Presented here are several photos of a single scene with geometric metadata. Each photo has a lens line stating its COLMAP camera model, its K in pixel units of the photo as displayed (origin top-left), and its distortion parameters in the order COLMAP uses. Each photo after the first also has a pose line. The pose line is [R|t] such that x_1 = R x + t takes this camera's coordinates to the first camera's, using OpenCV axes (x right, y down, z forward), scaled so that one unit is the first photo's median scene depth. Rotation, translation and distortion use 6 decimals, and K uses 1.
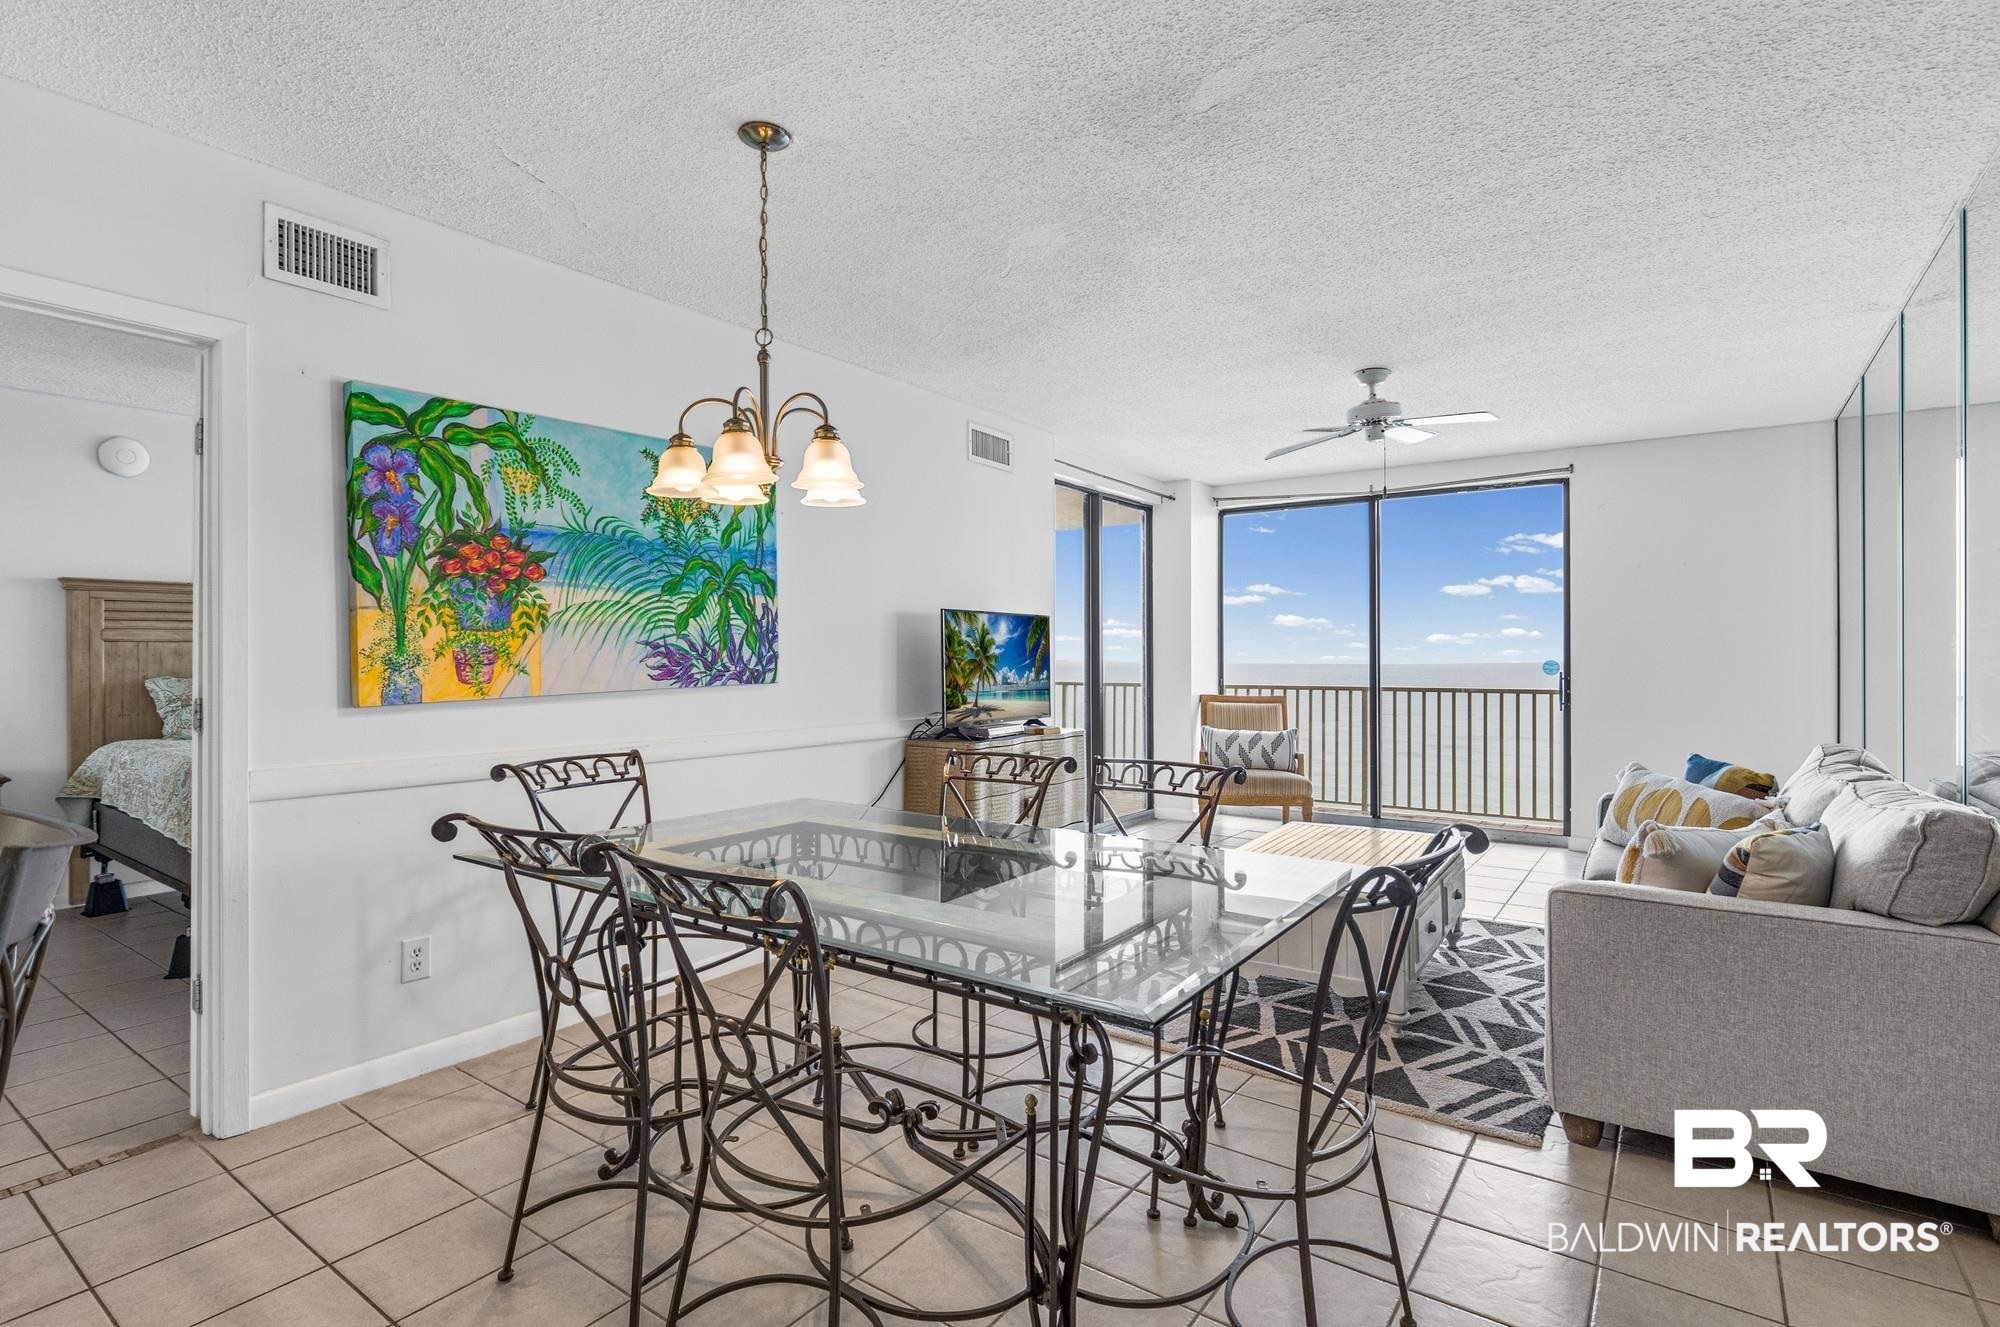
lens RADIAL K [[969.7, 0, 1004.7], [0, 969.7, 661.2], [0, 0, 1]] dist [0.004741, -0.000109]
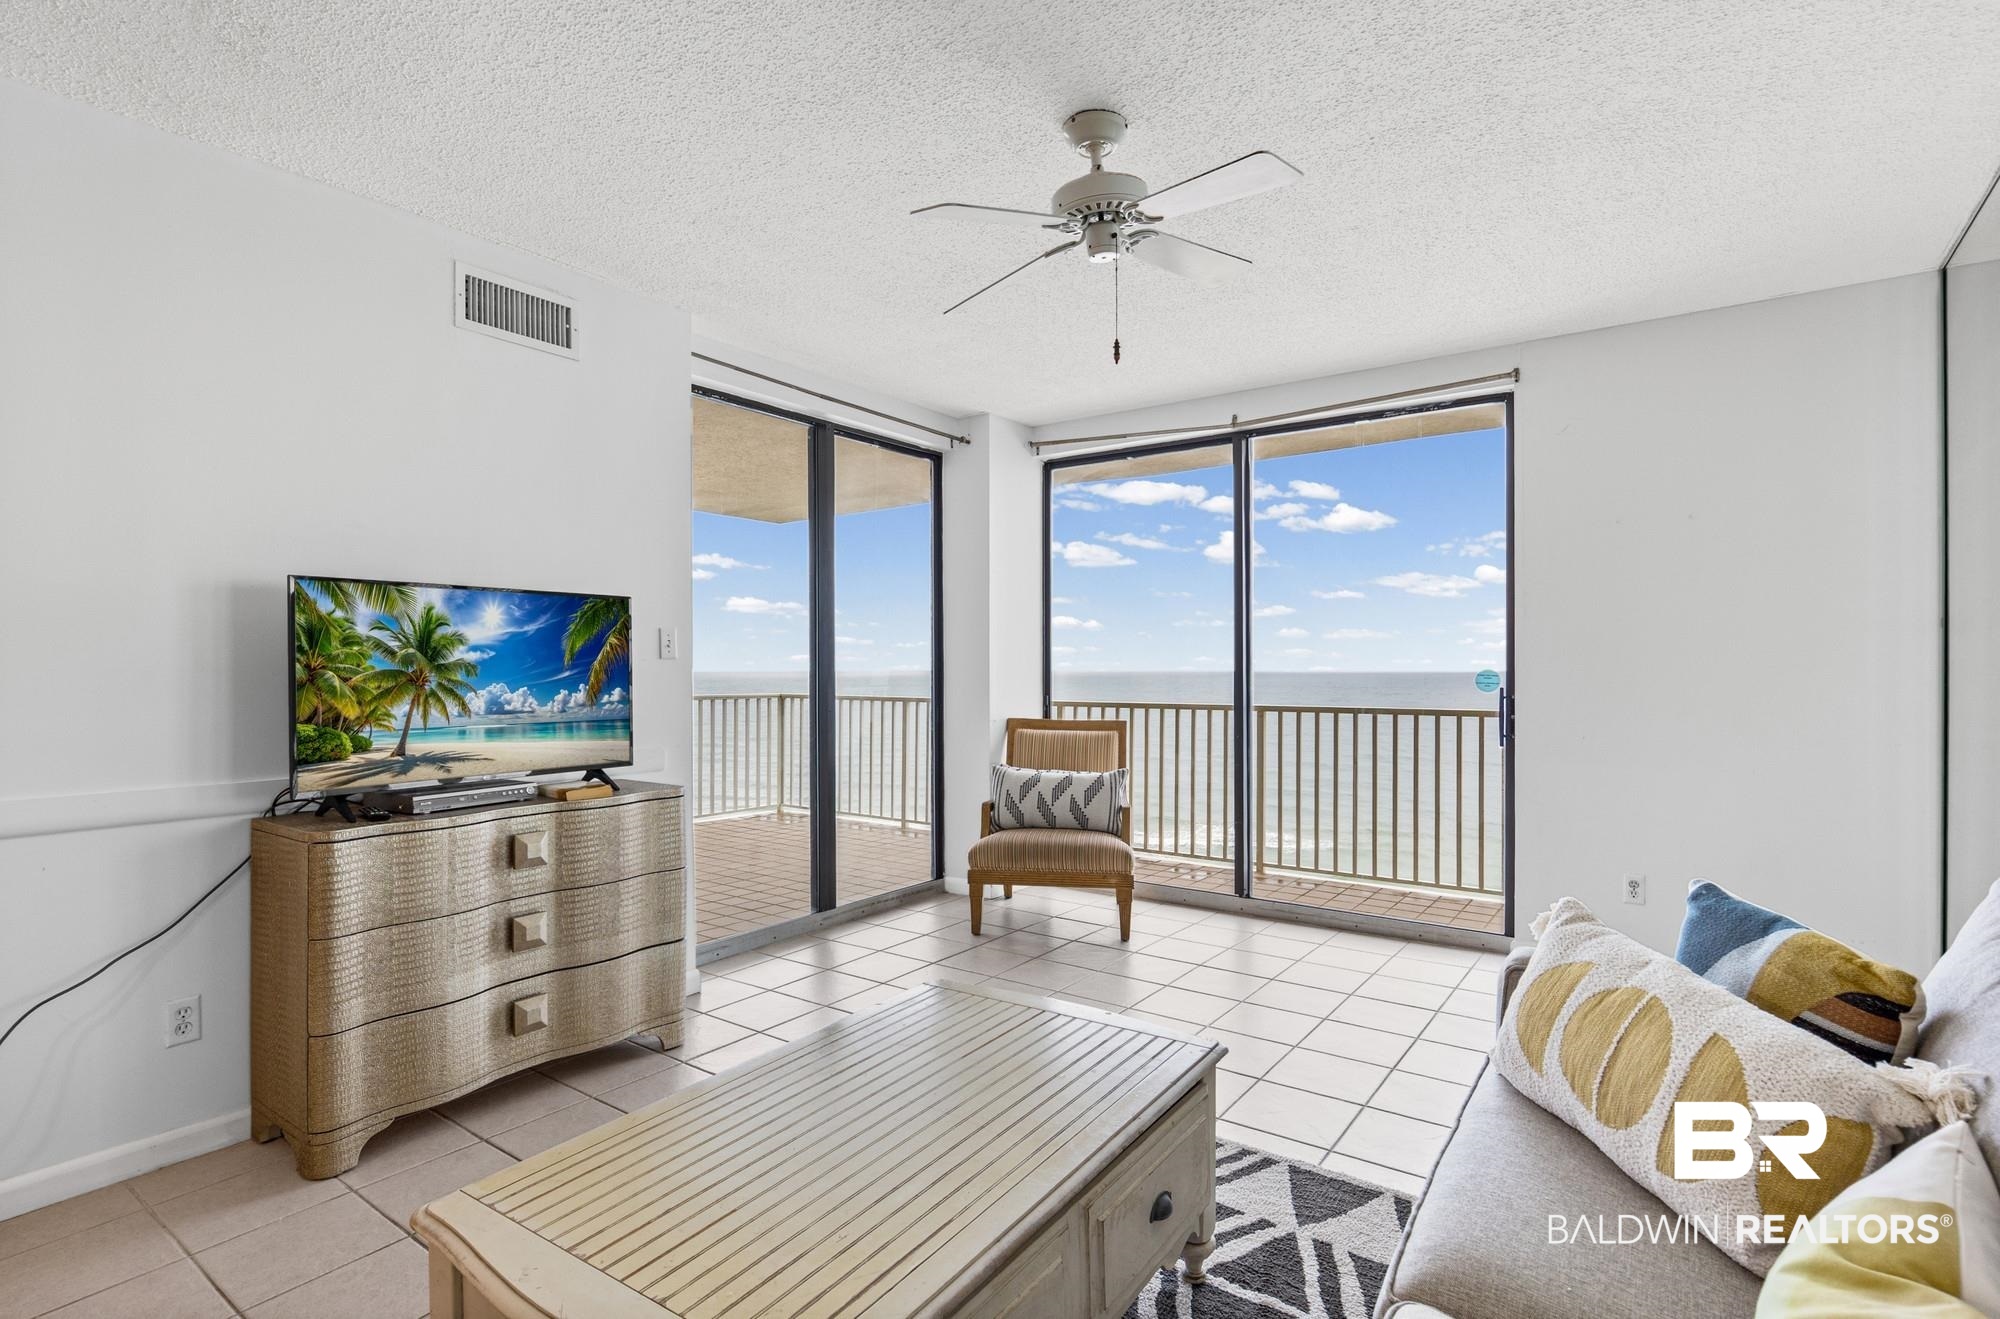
lens RADIAL K [[969.7, 0, 1011.1], [0, 969.7, 676.1], [0, 0, 1]] dist [0.004741, -0.000109]
pose [[0.999993, -0.002511, -0.002684, 0.284503], [0.002527, 0.999979, 0.005996, -0.000872], [0.002669, -0.006003, 0.999978, 0.400922]]
